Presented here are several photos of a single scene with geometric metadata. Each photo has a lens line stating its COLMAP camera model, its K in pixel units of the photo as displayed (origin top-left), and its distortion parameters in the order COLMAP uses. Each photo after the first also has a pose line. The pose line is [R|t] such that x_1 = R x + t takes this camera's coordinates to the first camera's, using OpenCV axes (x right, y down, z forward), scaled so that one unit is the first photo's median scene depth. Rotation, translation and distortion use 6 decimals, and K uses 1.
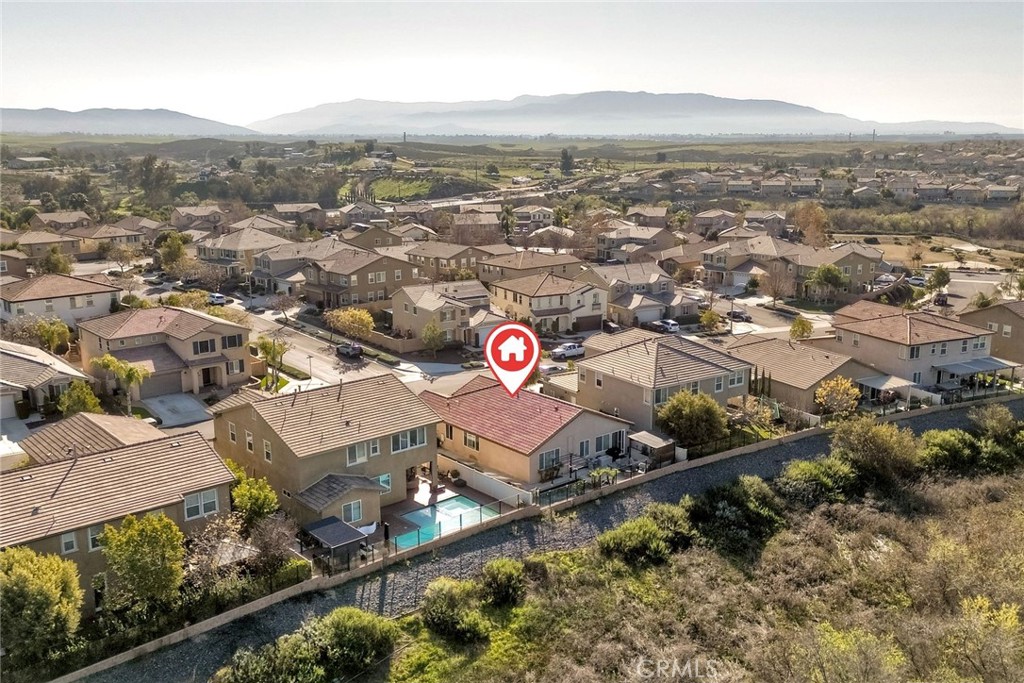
lens RADIAL K [[912.8, 0, 516.3], [0, 912.8, 342.2], [0, 0, 1]] dist [0.129952, -0.224717]
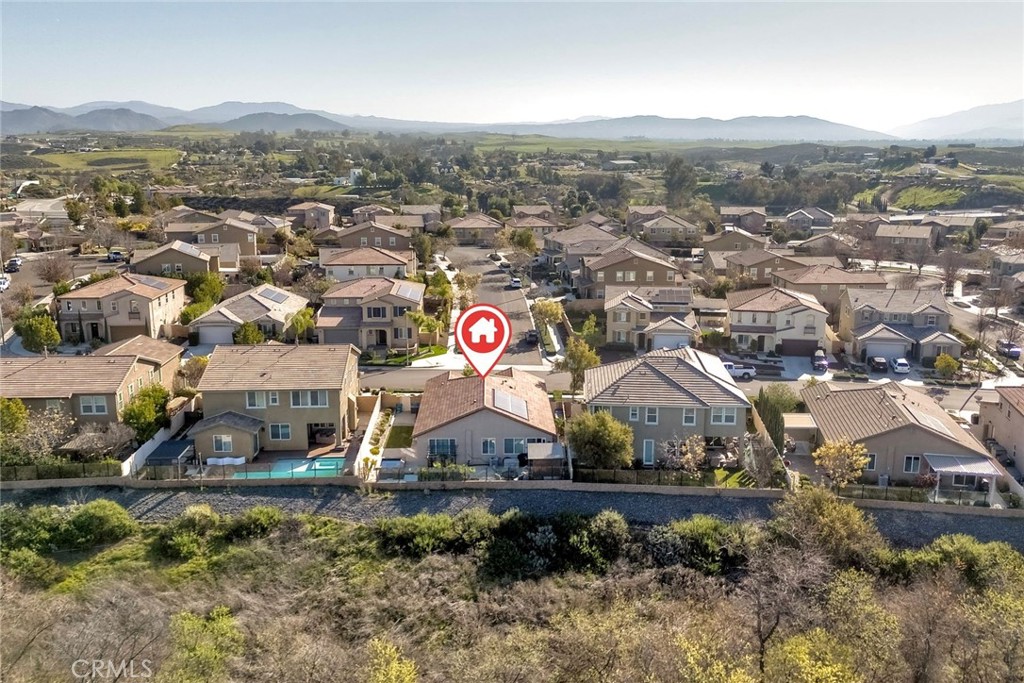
lens RADIAL K [[901.5, 0, 515.4], [0, 901.5, 338.4], [0, 0, 1]] dist [0.128428, -0.213769]
pose [[0.786303, 0.138098, -0.602210, 0.541465], [-0.142249, 0.988979, 0.041057, -0.036970], [0.601243, 0.053381, 0.797281, 0.170913]]
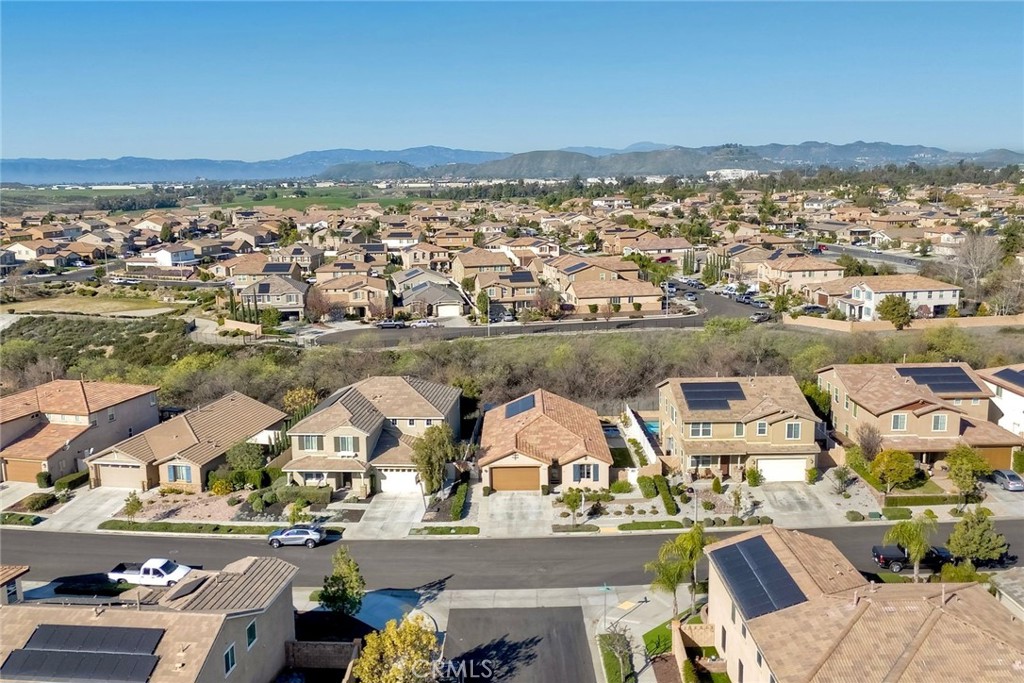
lens RADIAL K [[912.8, 0, 516.3], [0, 912.8, 342.2], [0, 0, 1]] dist [0.129952, -0.224717]
pose [[-0.769012, -0.103485, 0.630802, -0.569776], [0.159964, 0.924258, 0.346639, -0.355944], [-0.618896, 0.367475, -0.694212, 1.498461]]
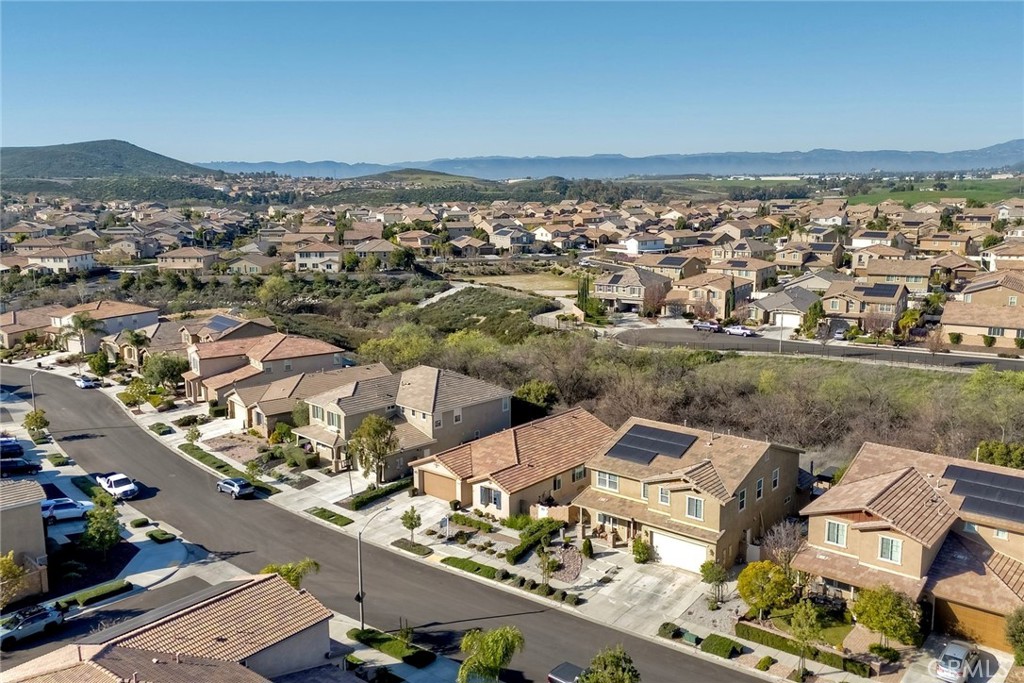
lens RADIAL K [[901.5, 0, 515.4], [0, 901.5, 338.4], [0, 0, 1]] dist [0.128428, -0.213769]
pose [[-0.170962, -0.176300, 0.969376, -0.834520], [0.229300, 0.949727, 0.213167, -0.228282], [-0.958224, 0.258722, -0.121942, 0.943296]]
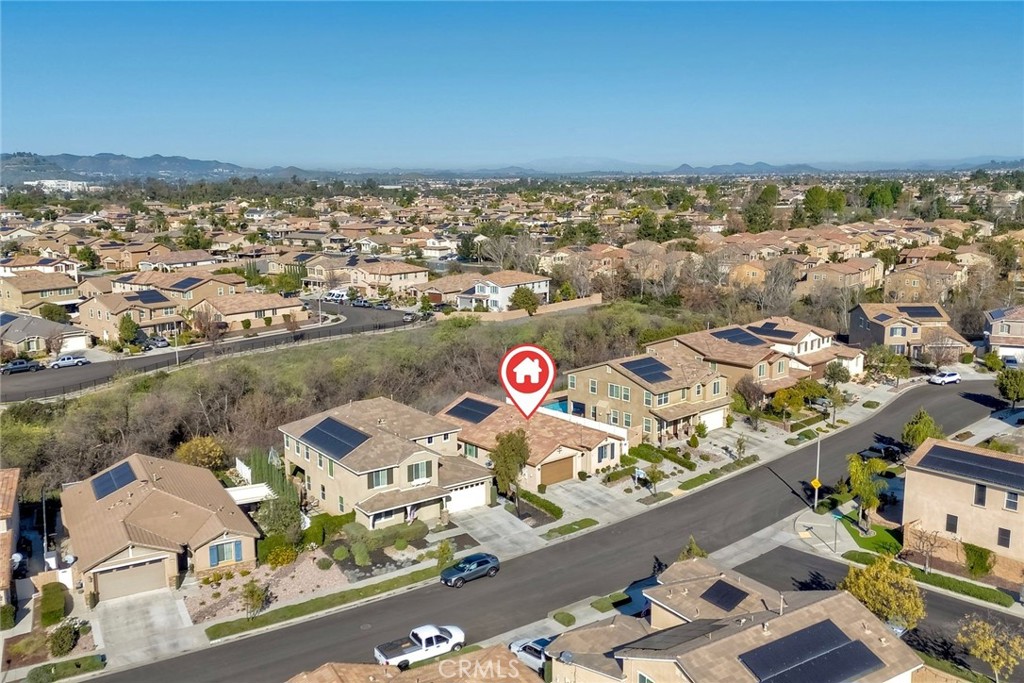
lens RADIAL K [[901.5, 0, 515.4], [0, 901.5, 338.4], [0, 0, 1]] dist [0.128428, -0.213769]
pose [[-0.999643, 0.012414, -0.023673, 0.025750], [0.002138, 0.919916, 0.392109, -0.405548], [0.026645, 0.391918, -0.919614, 1.710595]]
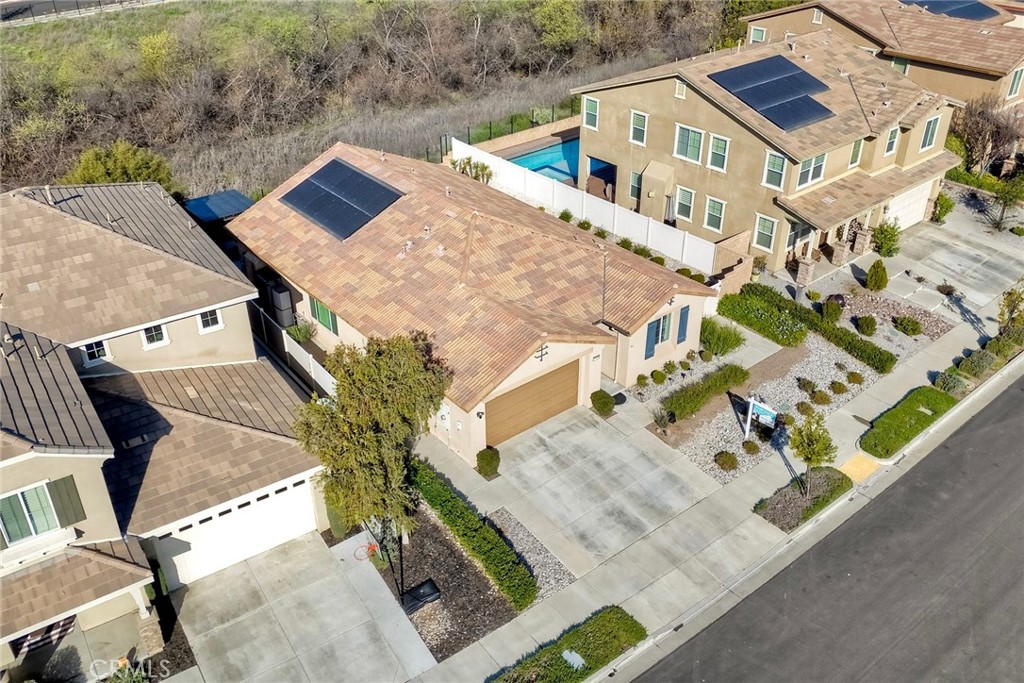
lens RADIAL K [[886.1, 0, 517.0], [0, 886.1, 341.8], [0, 0, 1]] dist [0.114222, -0.166705]
pose [[-0.999994, 0.002164, 0.002701, -0.029481], [0.003436, 0.715122, 0.698991, -0.176612], [-0.000419, 0.698997, -0.715125, 1.158827]]
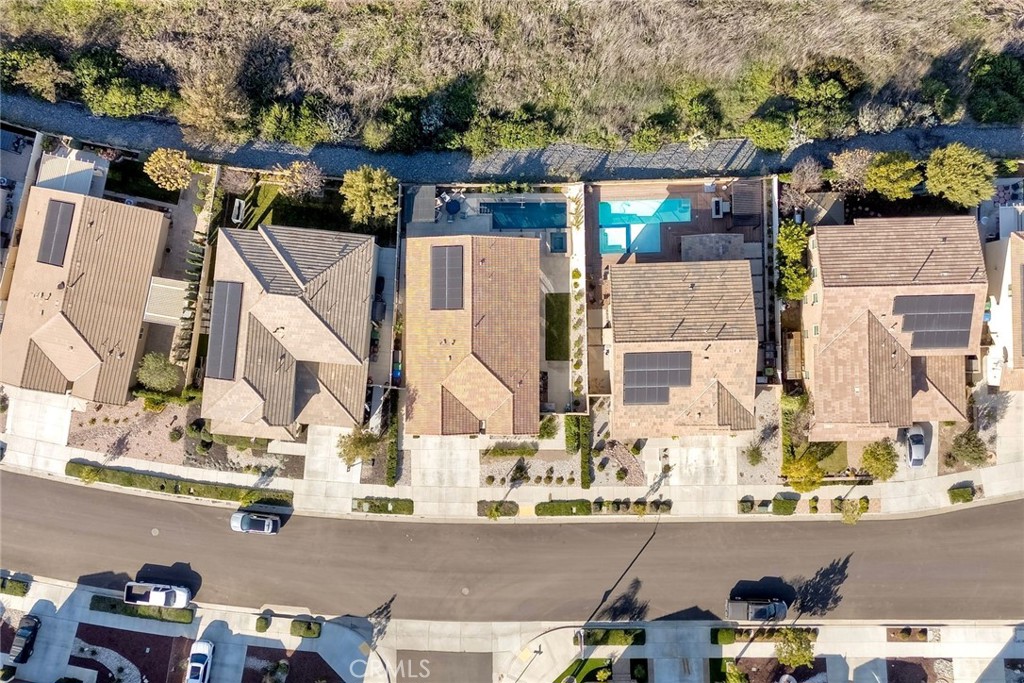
lens RADIAL K [[886.1, 0, 517.0], [0, 886.1, 341.8], [0, 0, 1]] dist [0.114222, -0.166705]
pose [[-0.768252, -0.639830, 0.020138, -0.054150], [0.158068, -0.159123, 0.974523, -0.747578], [-0.620325, 0.751862, 0.223384, 0.647091]]
